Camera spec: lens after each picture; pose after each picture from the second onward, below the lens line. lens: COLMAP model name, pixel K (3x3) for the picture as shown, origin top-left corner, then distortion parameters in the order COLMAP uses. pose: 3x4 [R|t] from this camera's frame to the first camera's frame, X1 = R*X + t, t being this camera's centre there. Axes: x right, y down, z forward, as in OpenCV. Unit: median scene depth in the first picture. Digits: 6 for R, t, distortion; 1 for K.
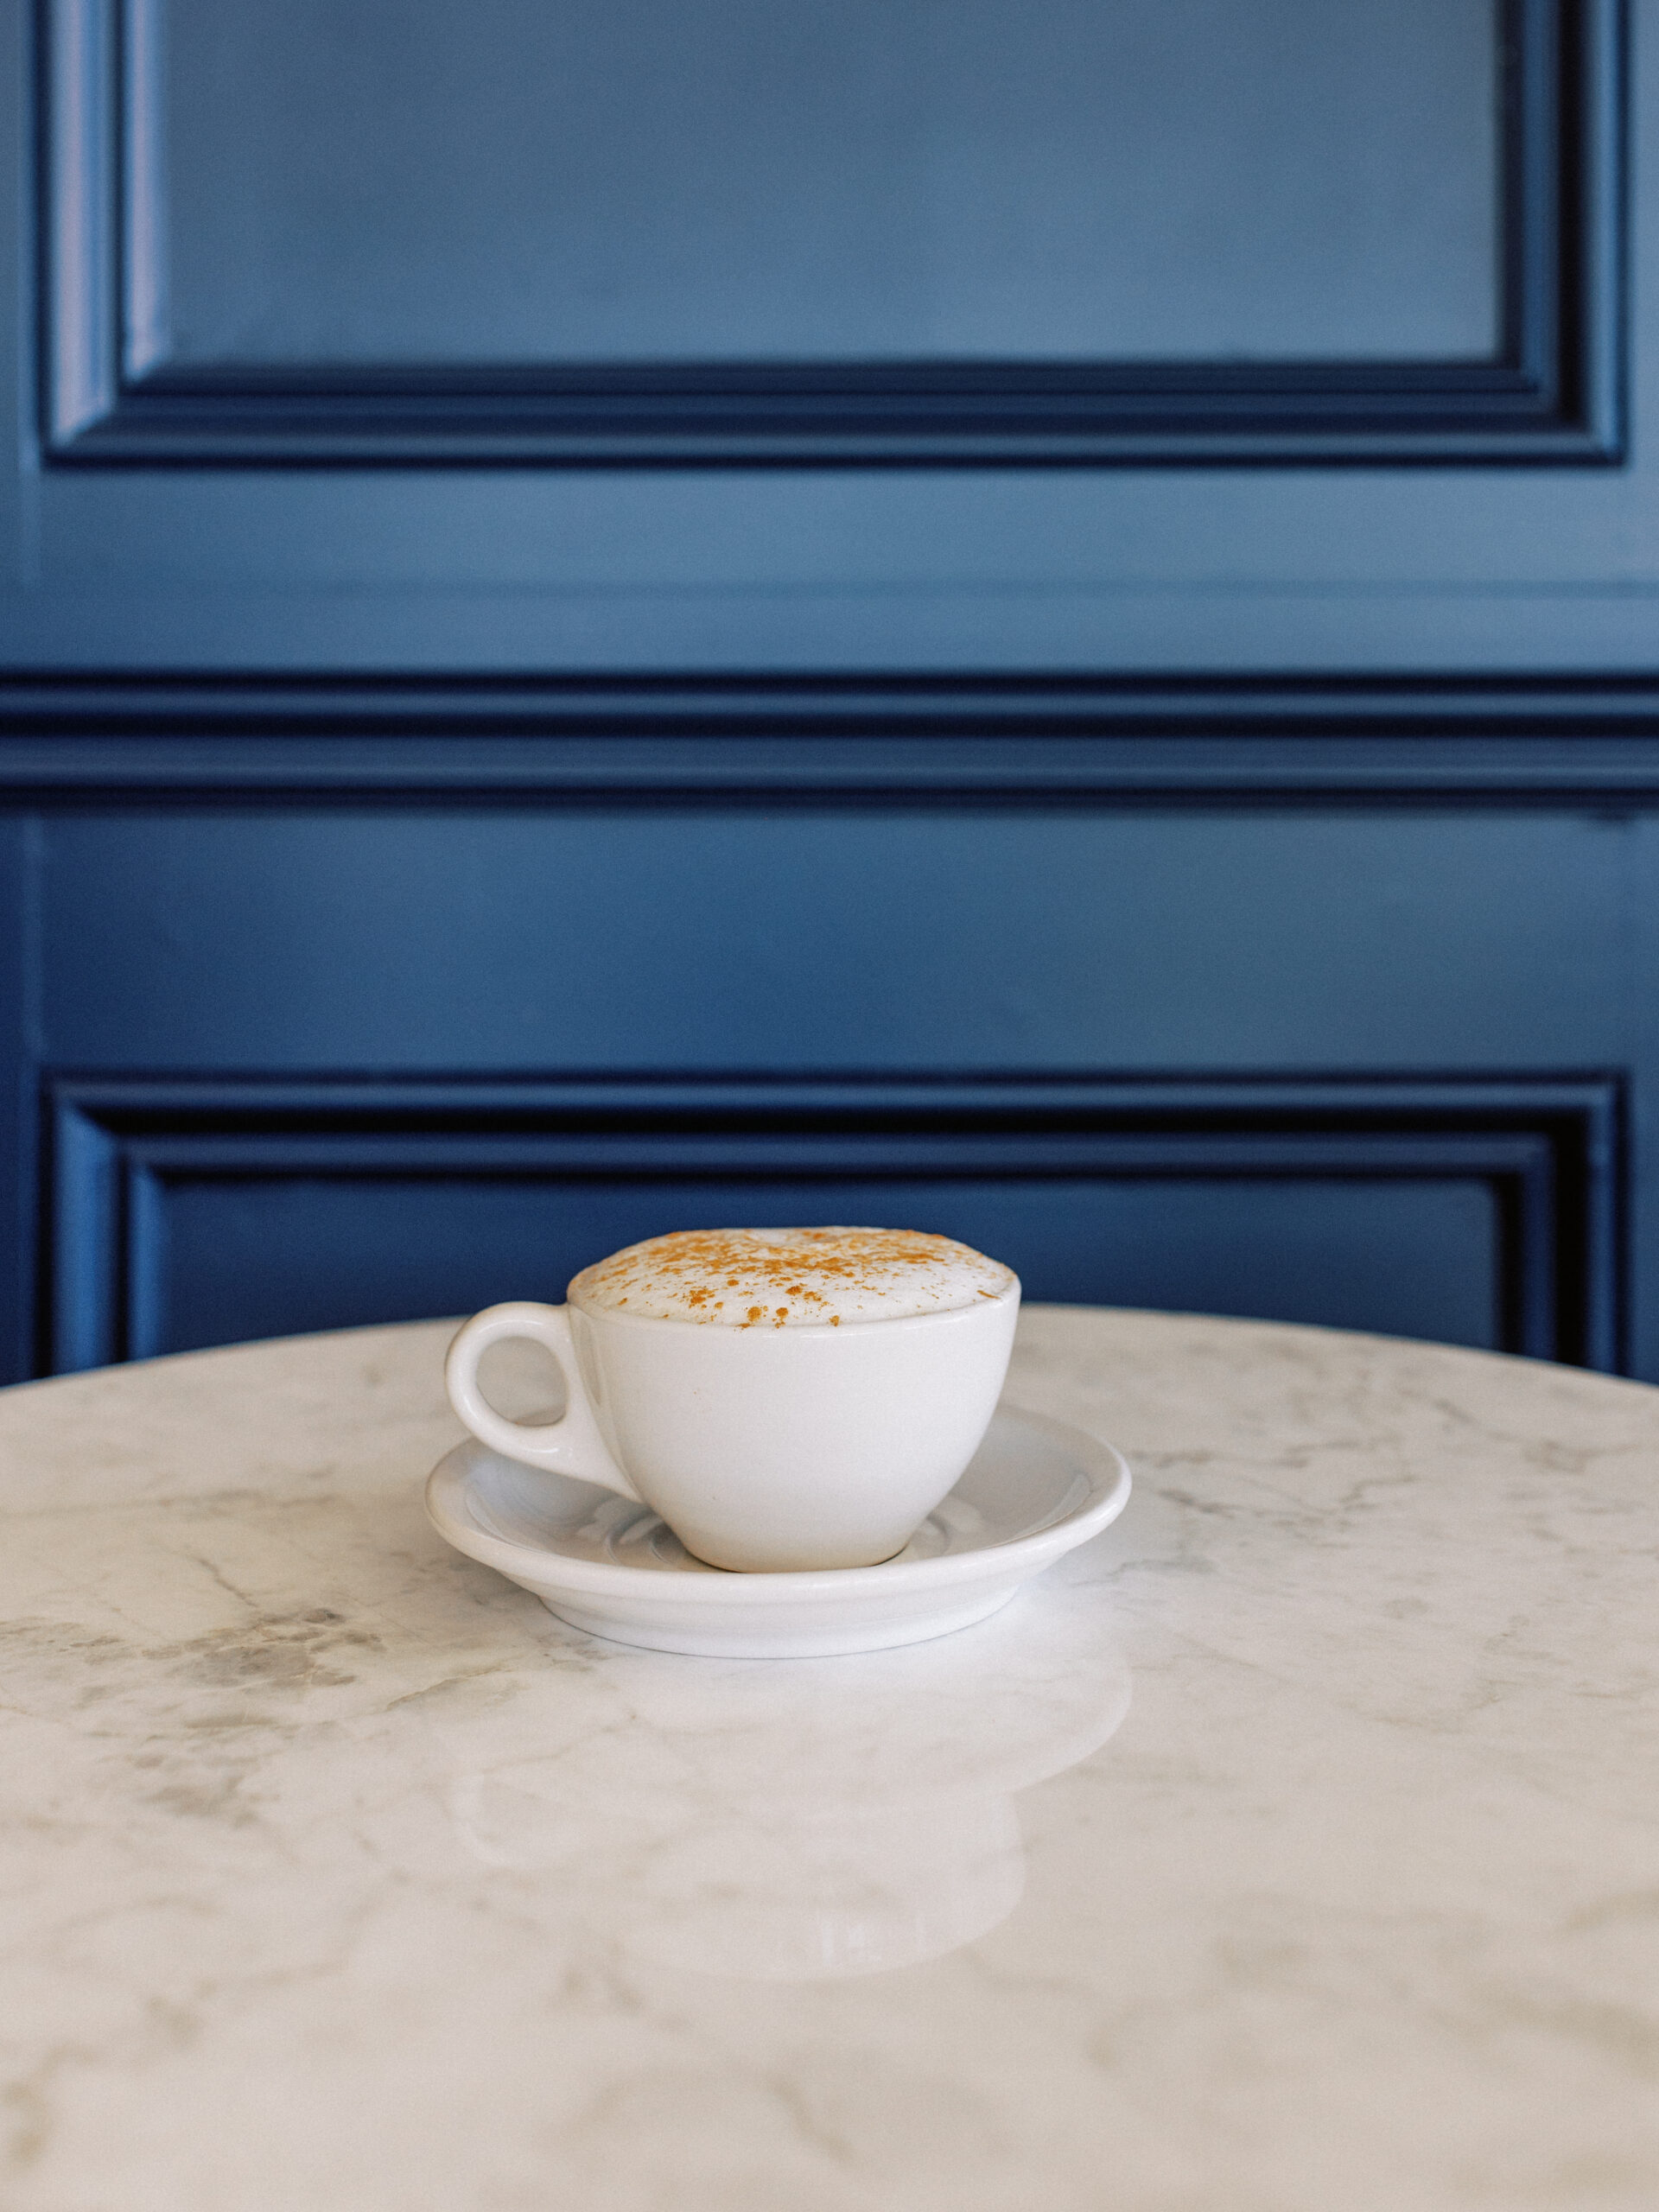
lens RADIAL K [[1708.0, 0, 829.5], [0, 1708.0, 1106.0], [0, 0, 1]] dist [-0.005523, -0.000890]
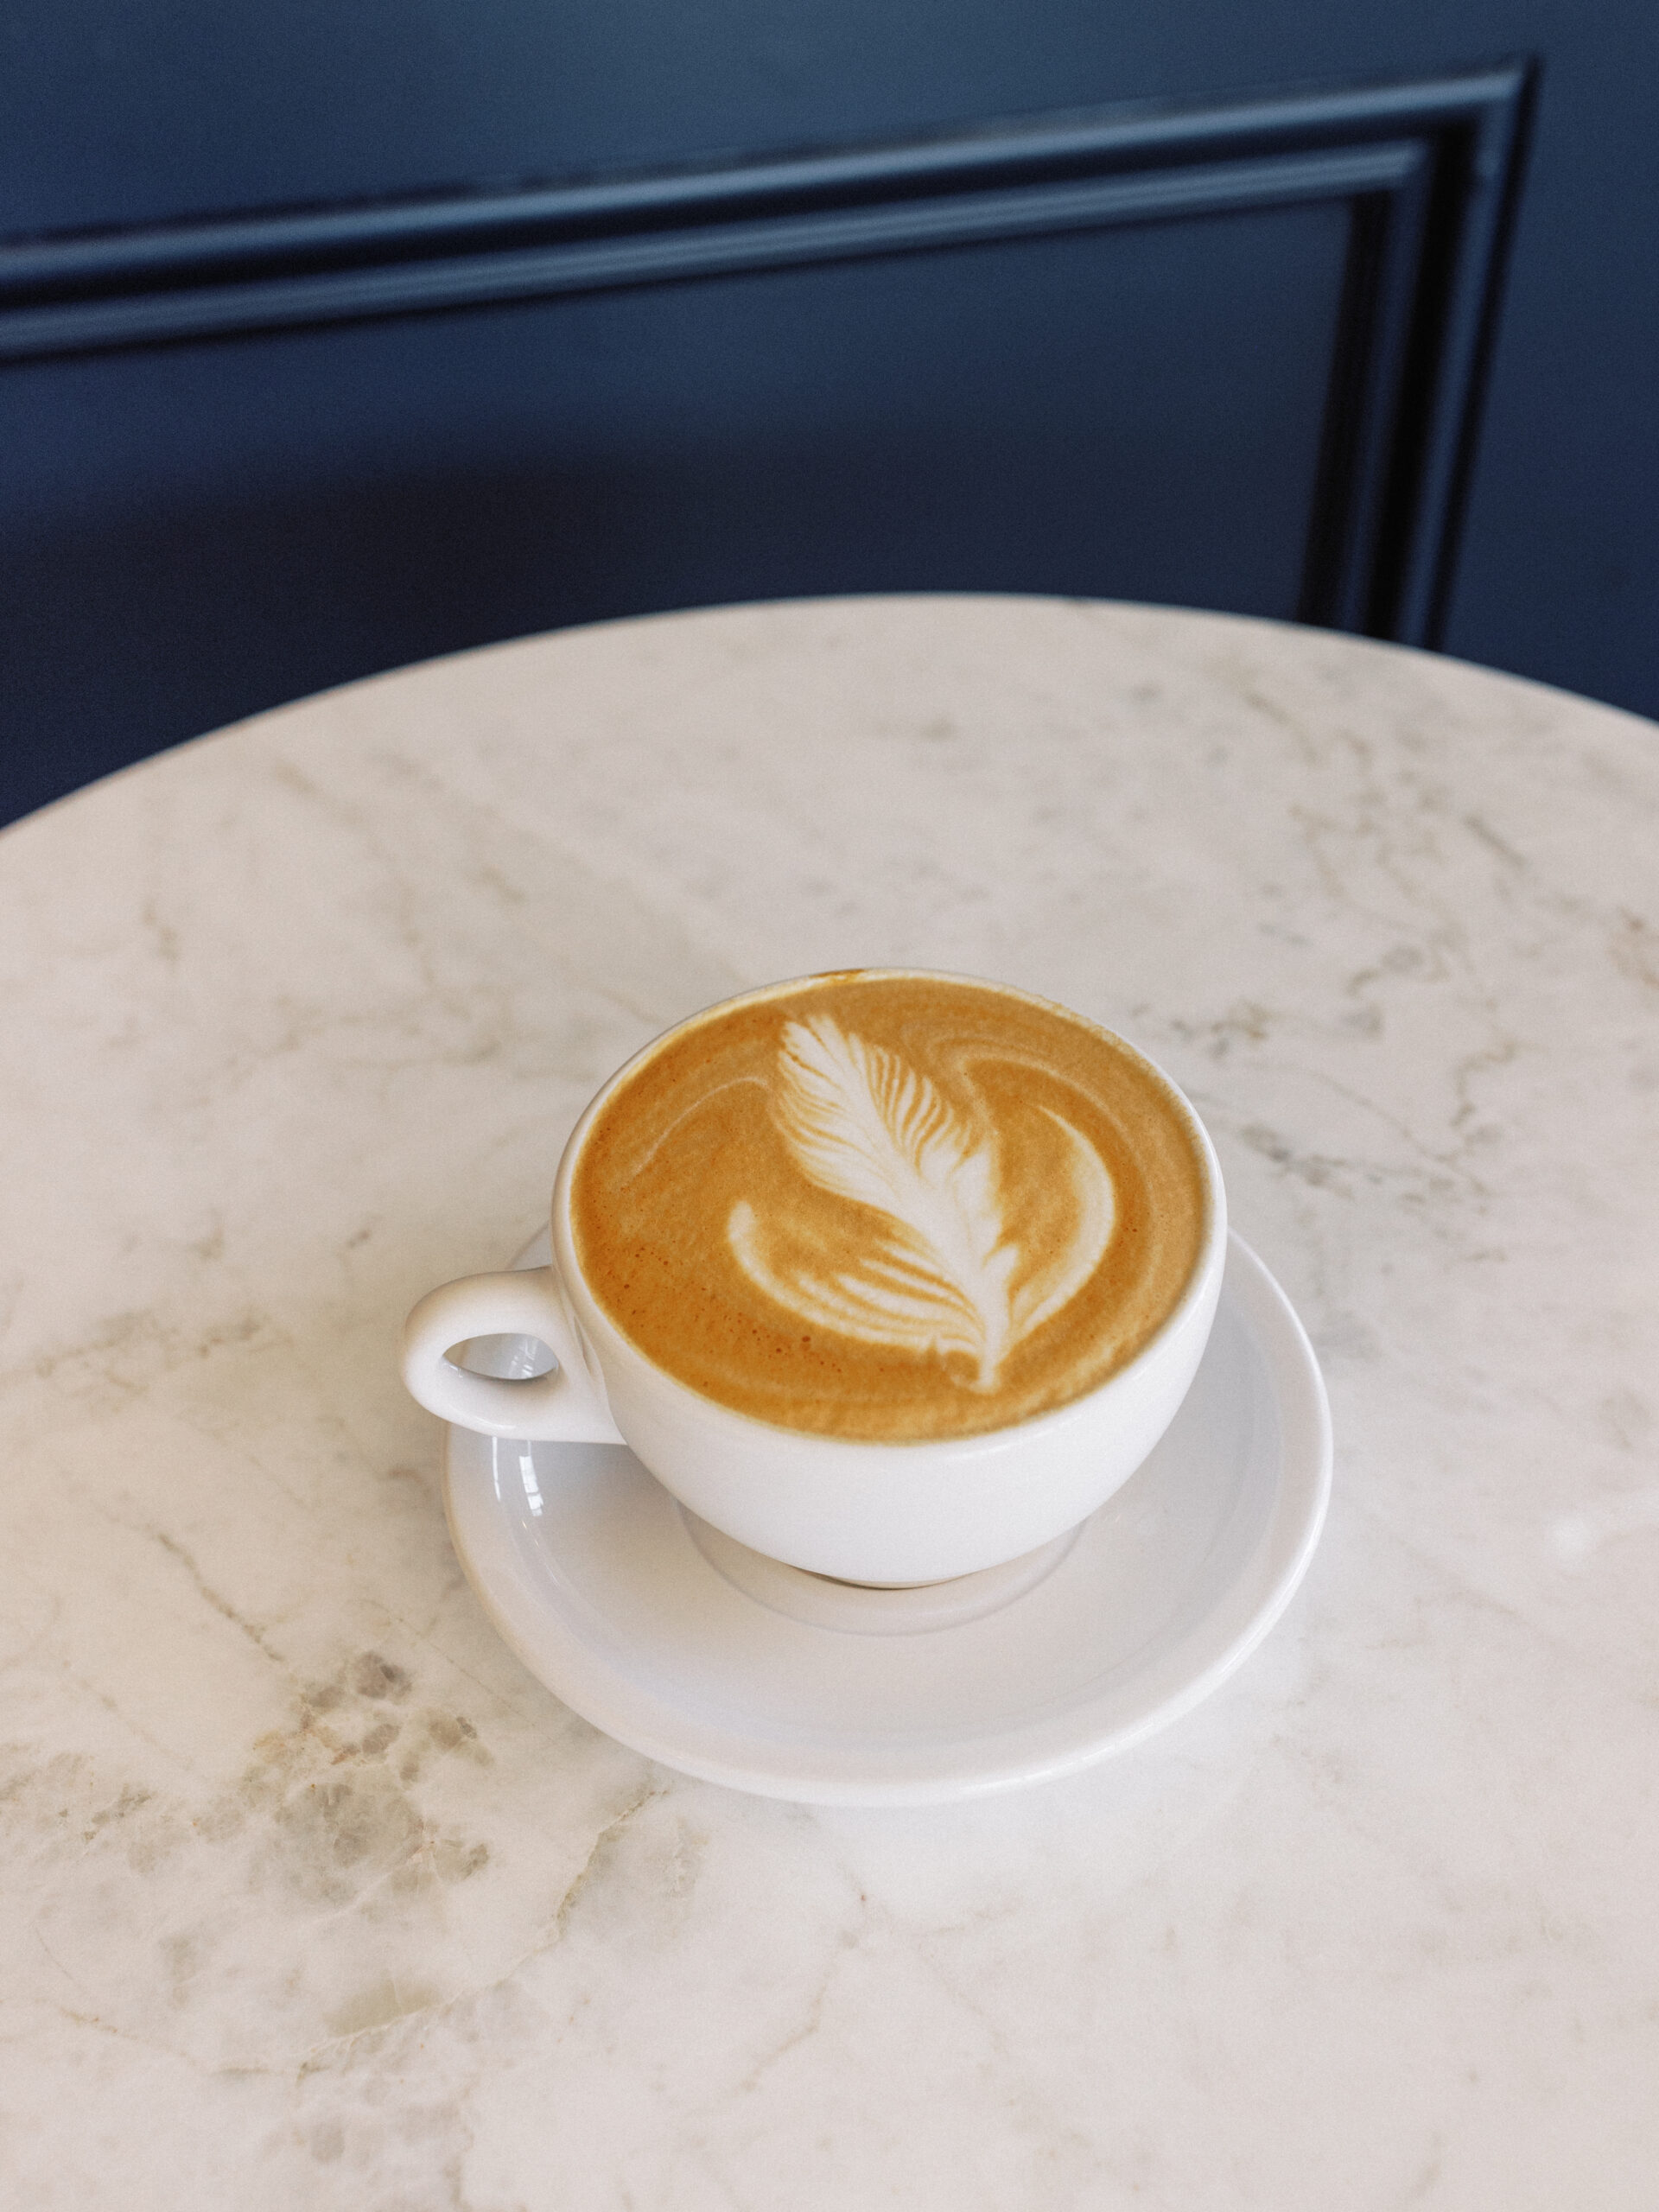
lens RADIAL K [[1708.0, 0, 829.5], [0, 1708.0, 1106.0], [0, 0, 1]] dist [-0.005523, -0.000890]
pose [[0.973757, -0.201150, 0.106467, -0.103505], [0.100957, 0.801035, 0.590043, -0.335393], [-0.203971, -0.563811, 0.800321, 0.398366]]
